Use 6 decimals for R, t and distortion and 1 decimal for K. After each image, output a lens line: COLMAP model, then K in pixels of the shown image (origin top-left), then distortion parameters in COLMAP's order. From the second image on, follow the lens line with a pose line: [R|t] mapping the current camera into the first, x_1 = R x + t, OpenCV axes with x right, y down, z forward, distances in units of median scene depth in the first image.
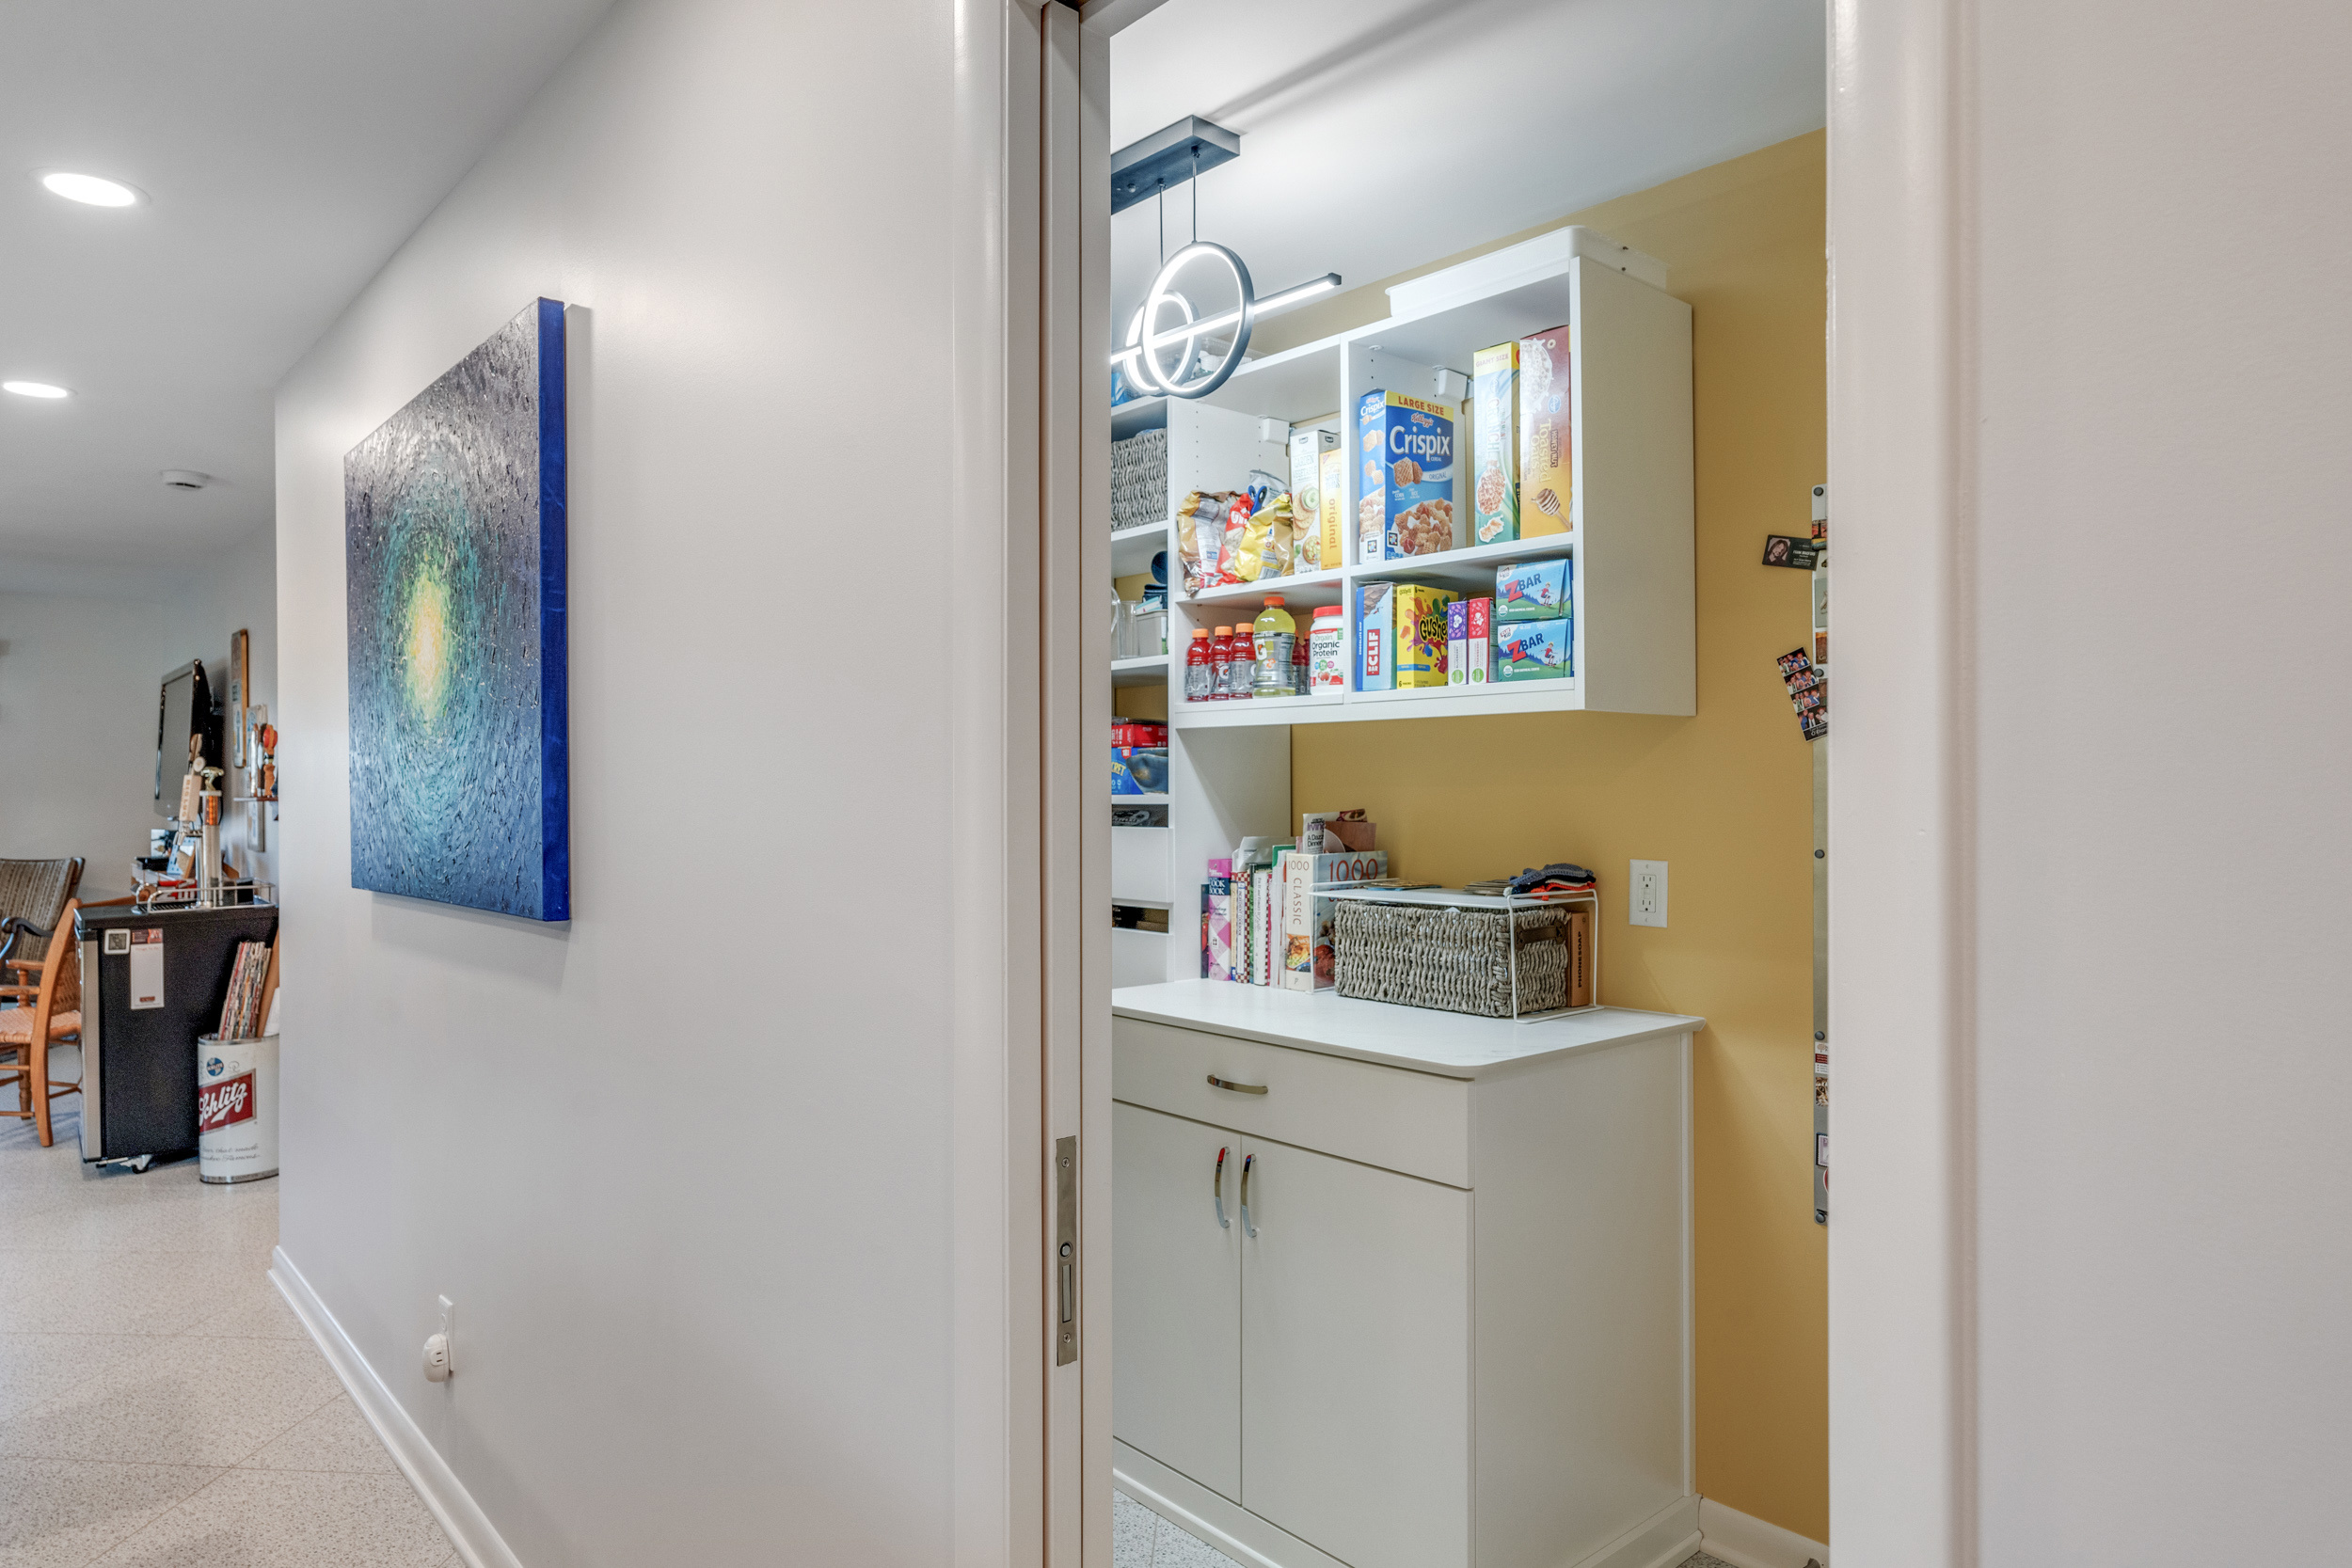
lens RADIAL K [[1378.6, 0, 1180.4], [0, 1378.6, 783.3], [0, 0, 1]] dist [0.003817, 0.000575]
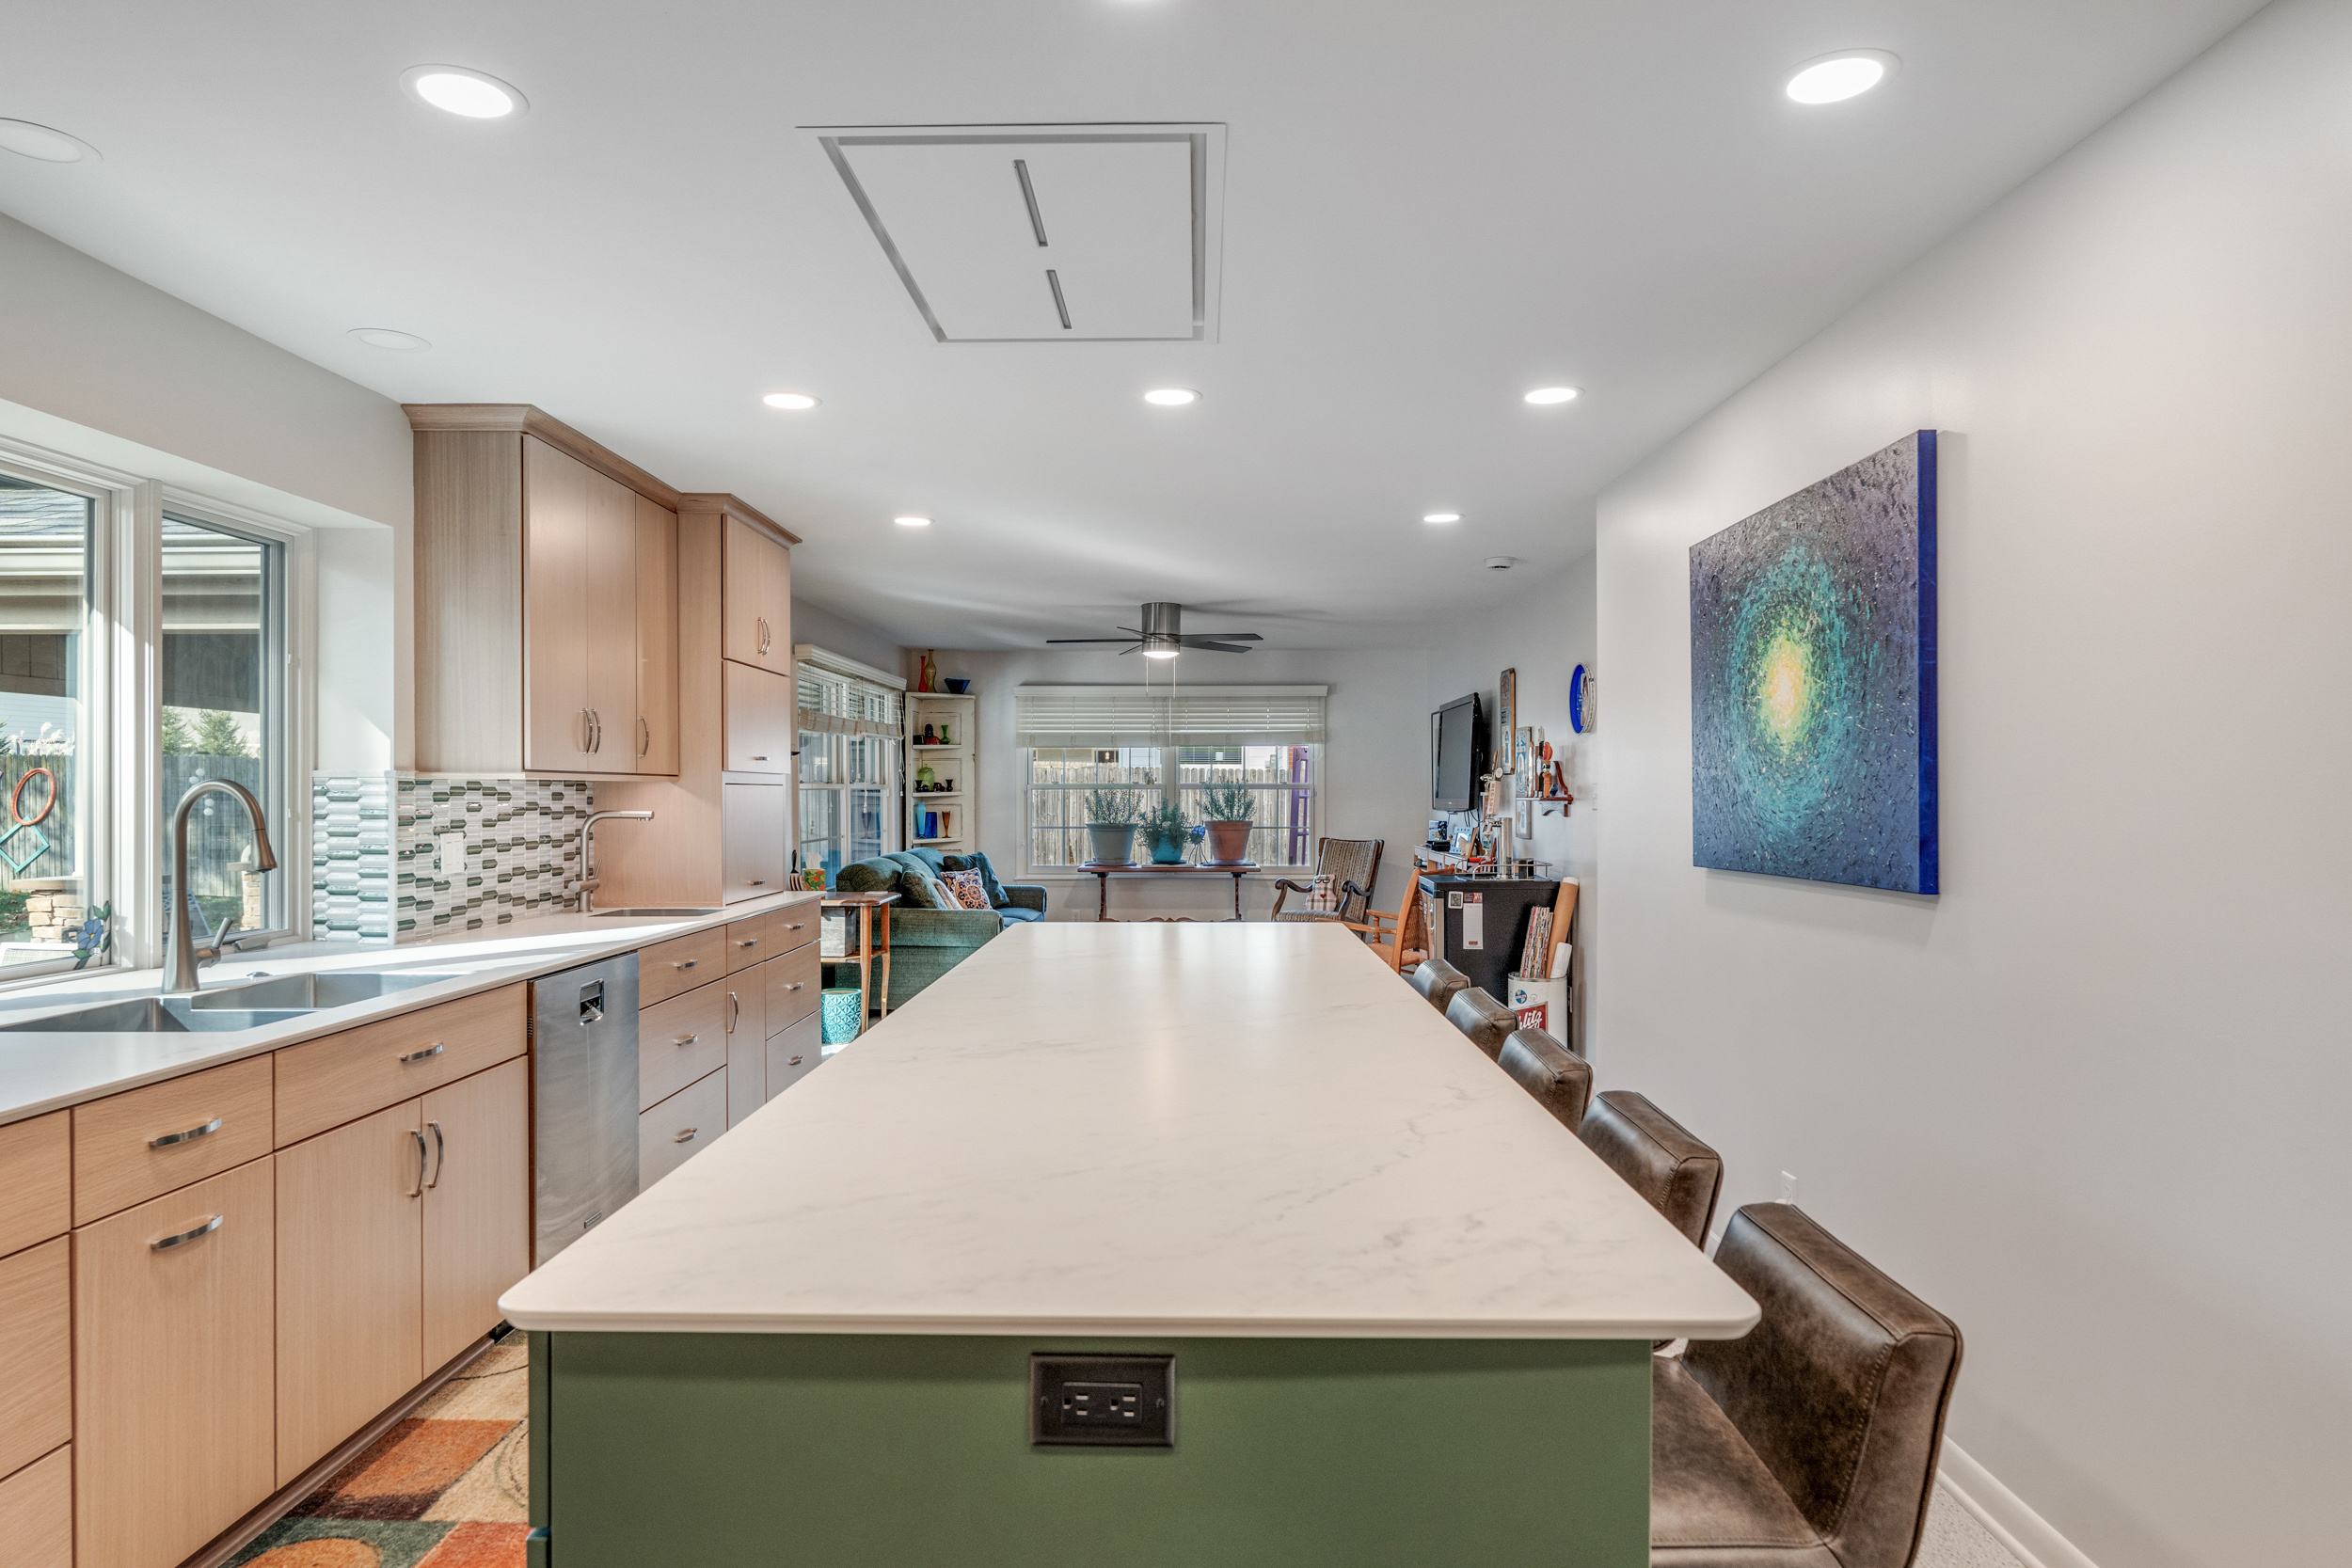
lens RADIAL K [[1378.6, 0, 1175.5], [0, 1378.6, 803.0], [0, 0, 1]] dist [0.003817, 0.000575]
pose [[0.737710, 0.010867, -0.675031, -0.061219], [-0.001116, 0.999889, 0.014877, -0.005930], [0.675117, -0.010221, 0.737640, -0.341220]]
